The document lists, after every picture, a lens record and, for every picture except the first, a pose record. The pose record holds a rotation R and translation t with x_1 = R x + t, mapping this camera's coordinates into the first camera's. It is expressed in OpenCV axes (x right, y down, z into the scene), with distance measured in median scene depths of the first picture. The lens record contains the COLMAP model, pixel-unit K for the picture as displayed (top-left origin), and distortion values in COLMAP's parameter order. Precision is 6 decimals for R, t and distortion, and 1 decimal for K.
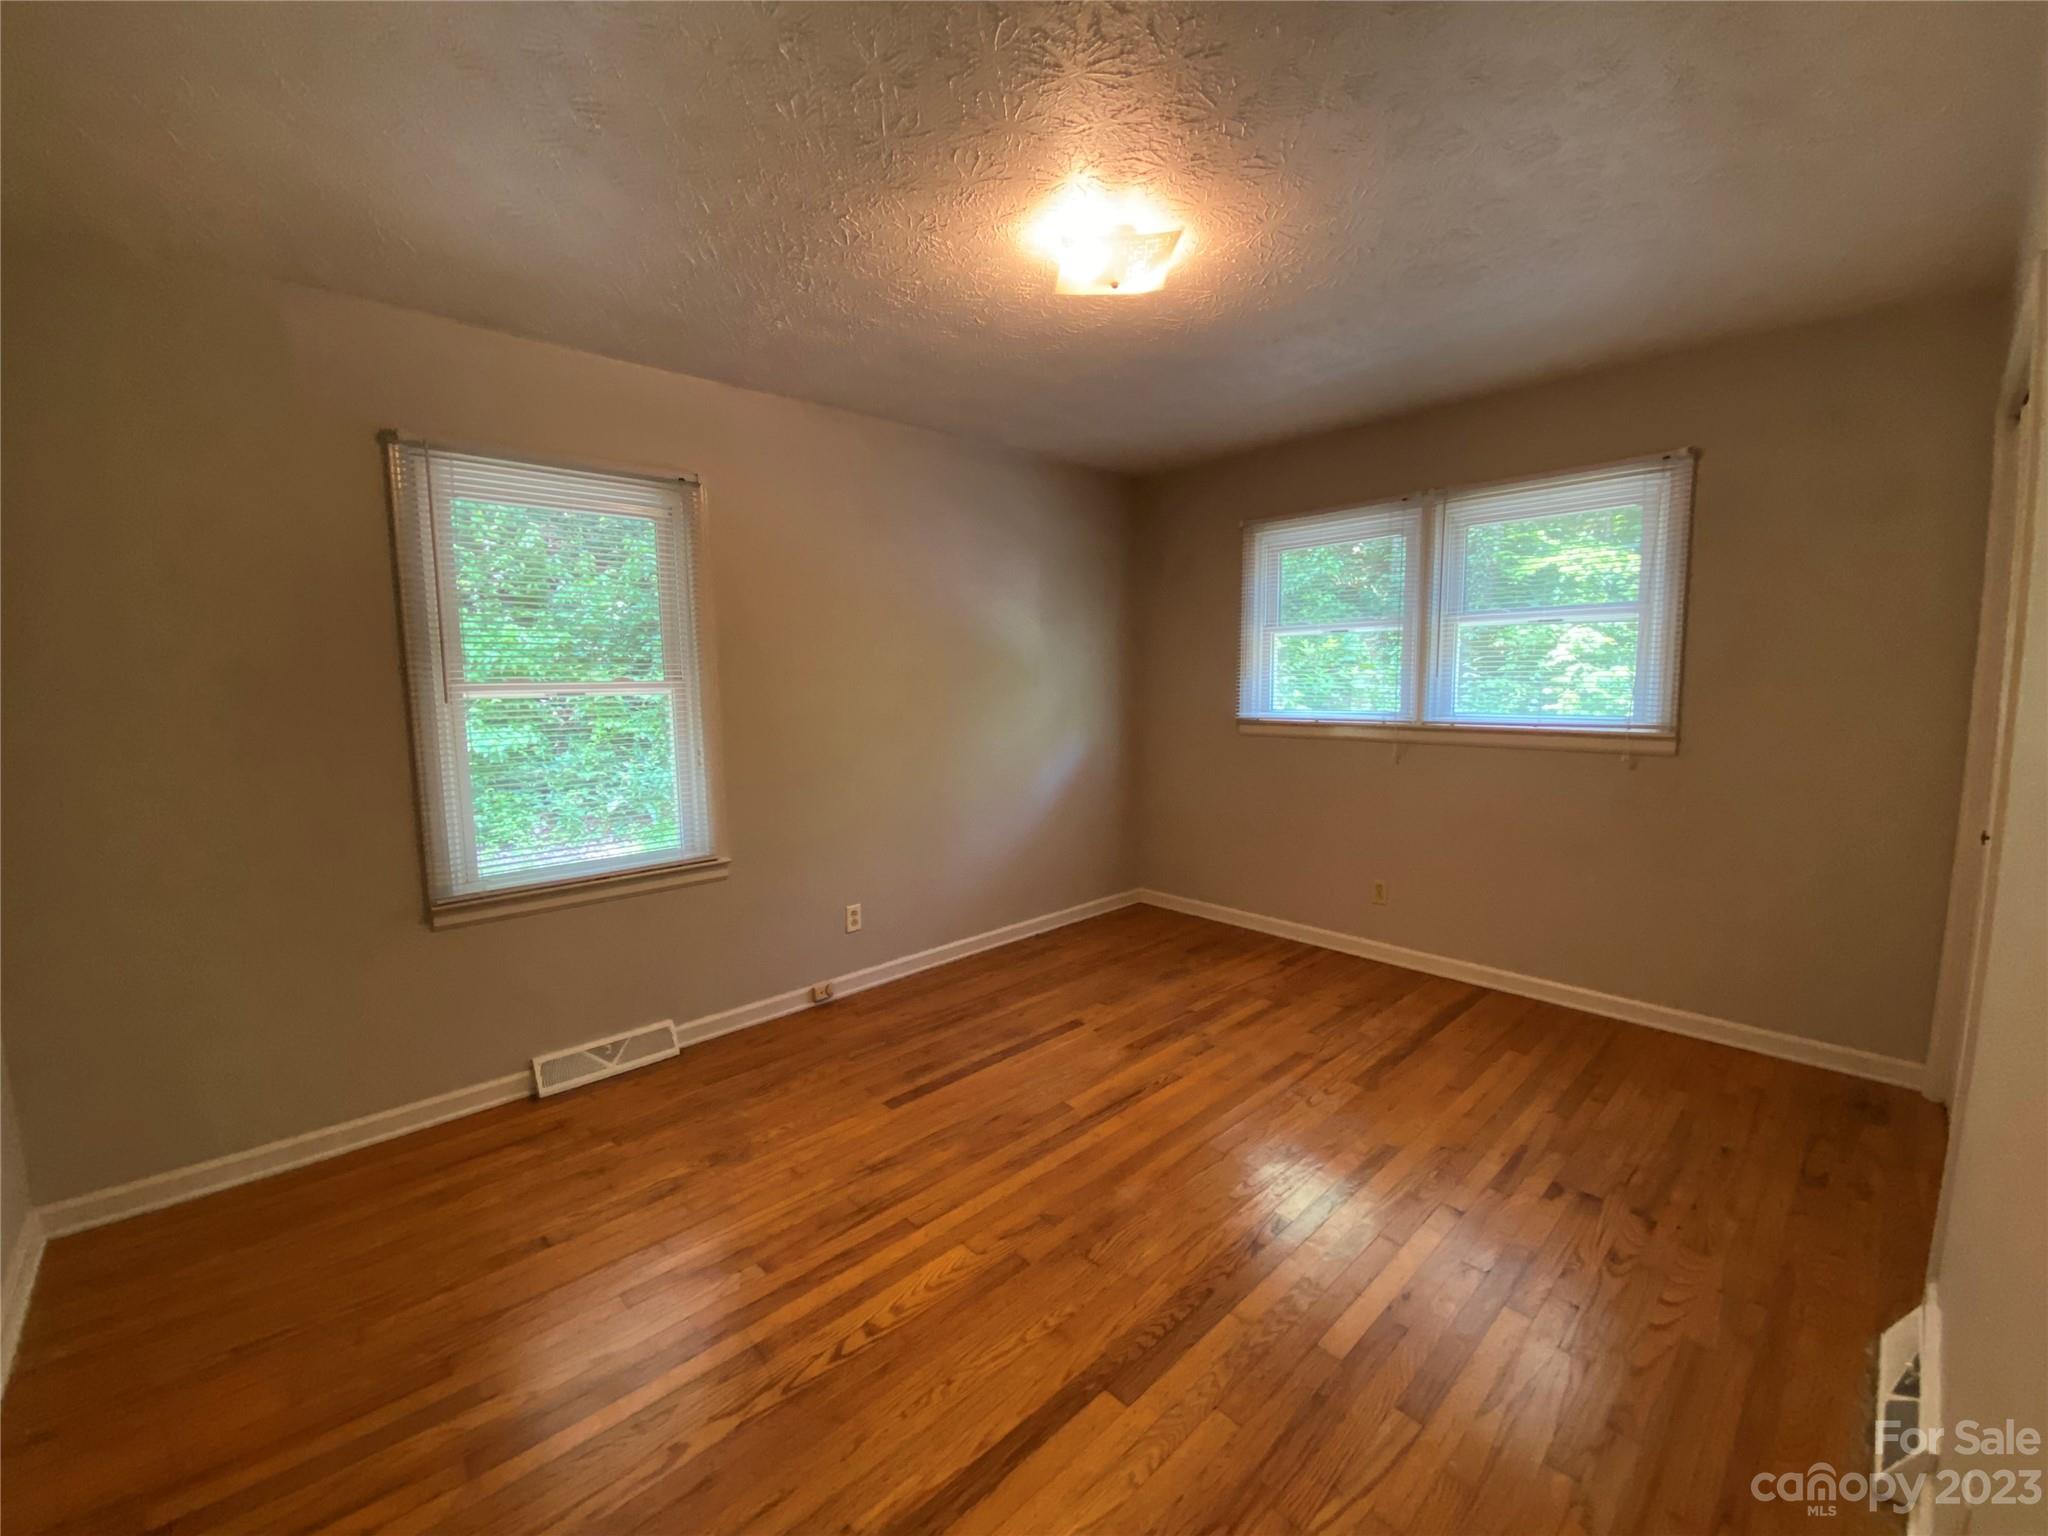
lens RADIAL K [[842.7, 0, 1021.4], [0, 842.7, 761.6], [0, 0, 1]] dist [0.035791, -0.025546]
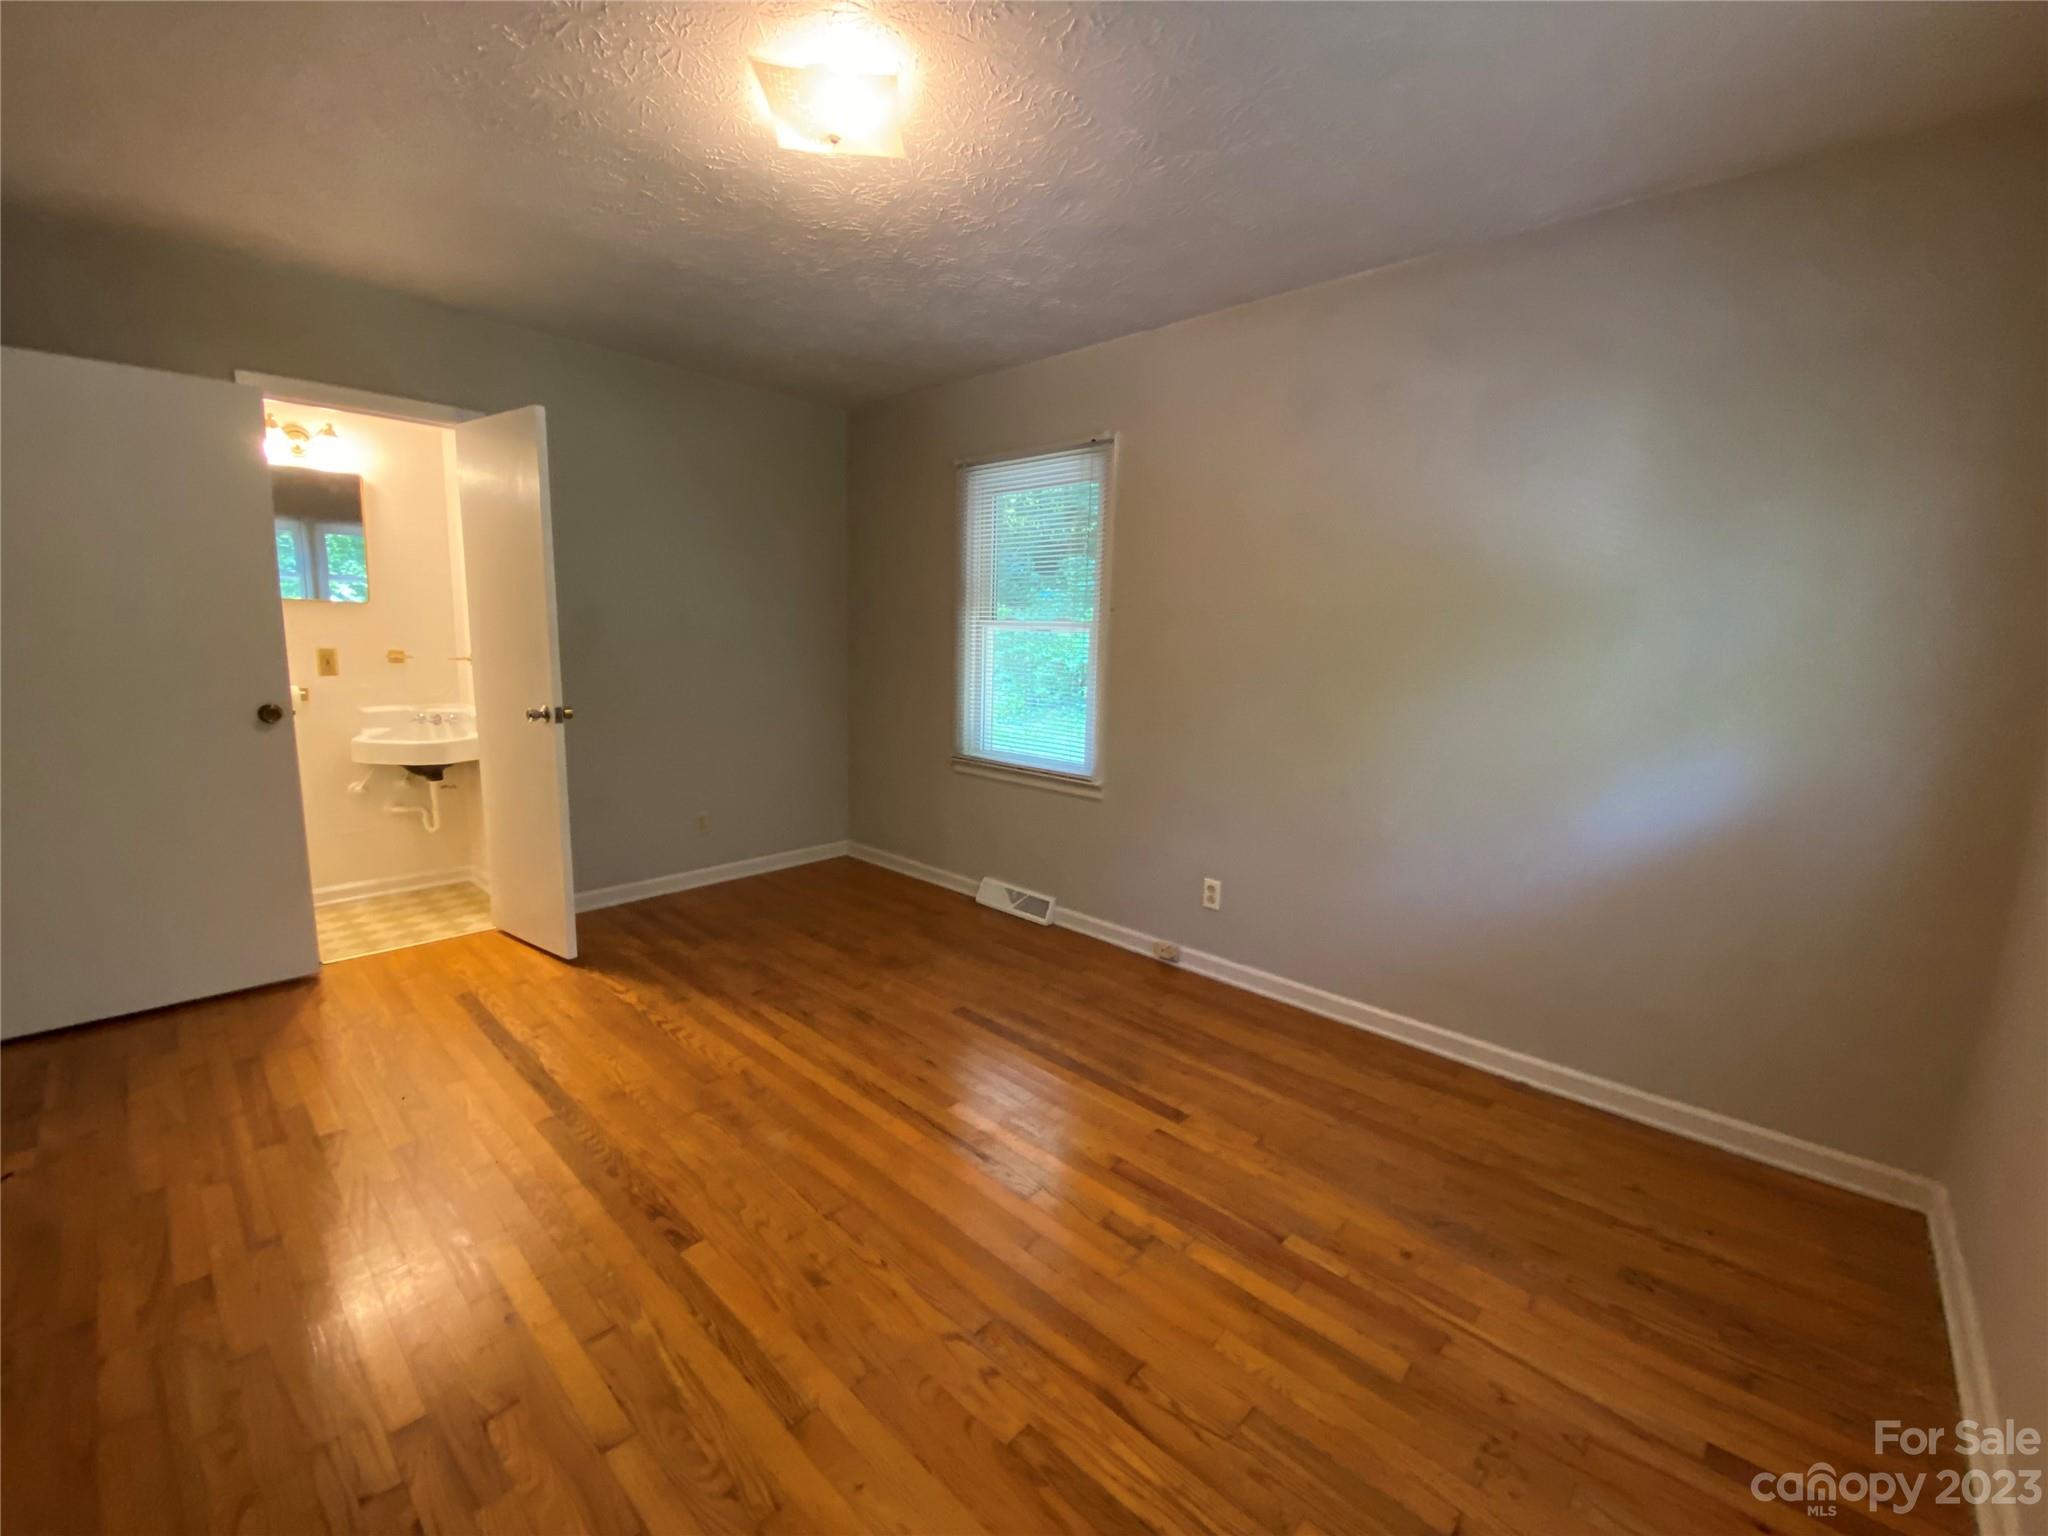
lens RADIAL K [[842.7, 0, 1021.4], [0, 842.7, 761.6], [0, 0, 1]] dist [0.035791, -0.025546]
pose [[0.063778, 0.173776, -0.982718, 0.760209], [-0.132338, 0.977499, 0.164265, -0.085149], [0.989151, 0.119574, 0.085340, 0.840931]]
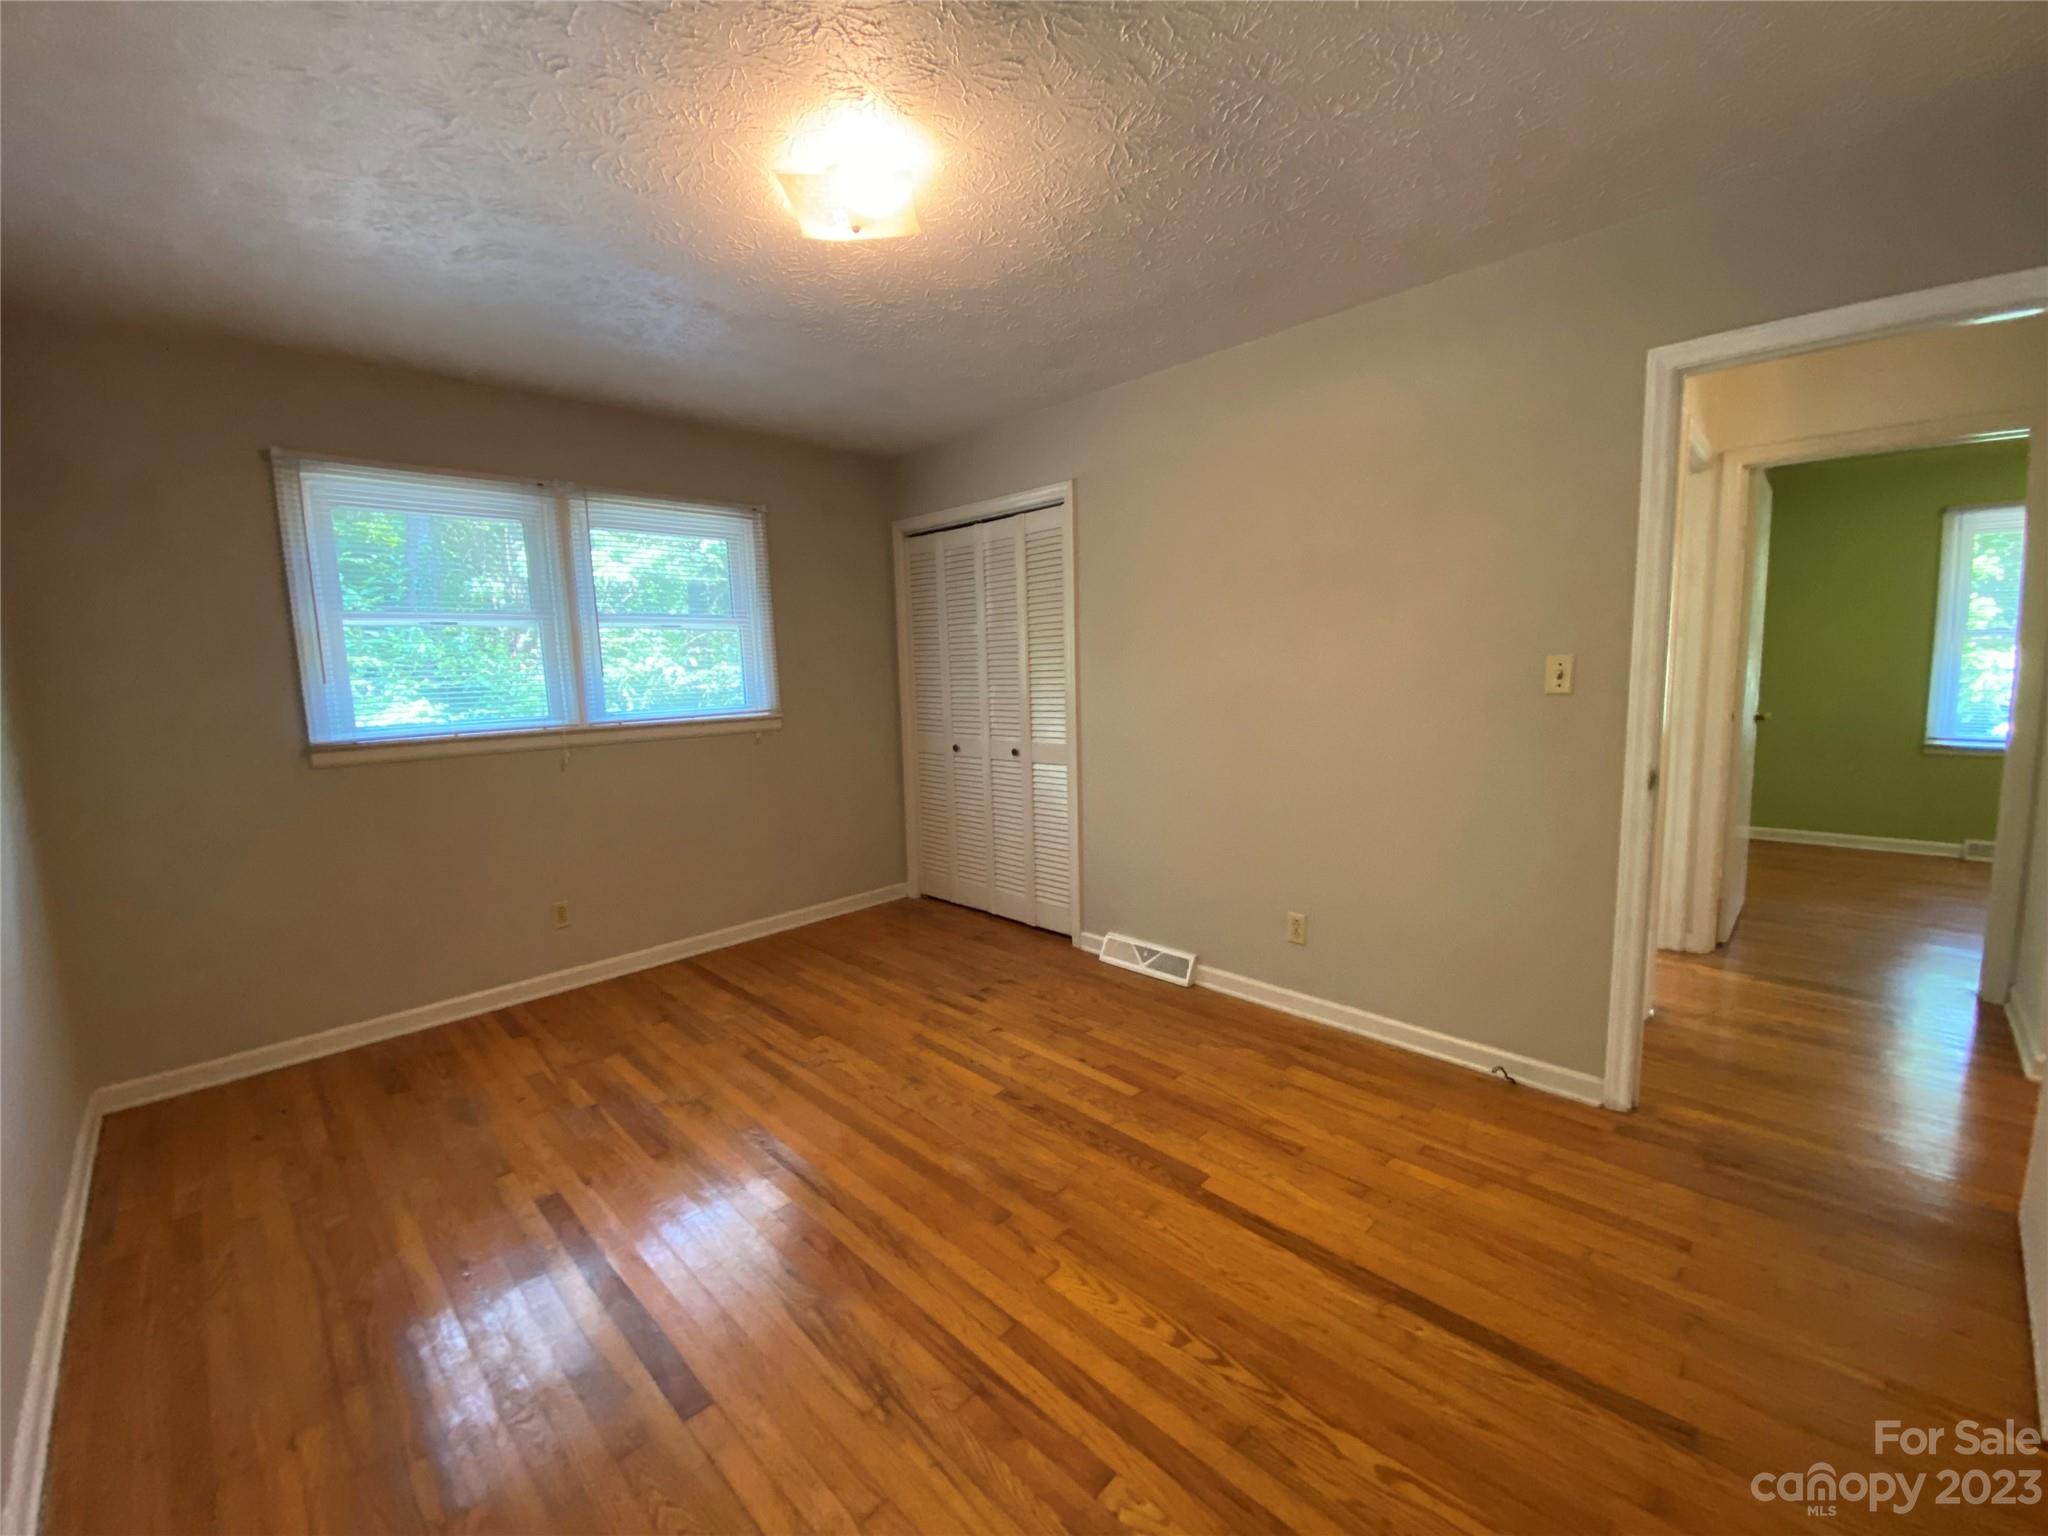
lens RADIAL K [[817.0, 0, 1017.4], [0, 817.0, 805.7], [0, 0, 1]] dist [0.000575, -0.015651]
pose [[-0.027045, -0.158103, 0.987052, -0.568896], [0.137006, 0.977509, 0.160329, -0.046412], [-0.990201, 0.139568, -0.004776, 0.648015]]
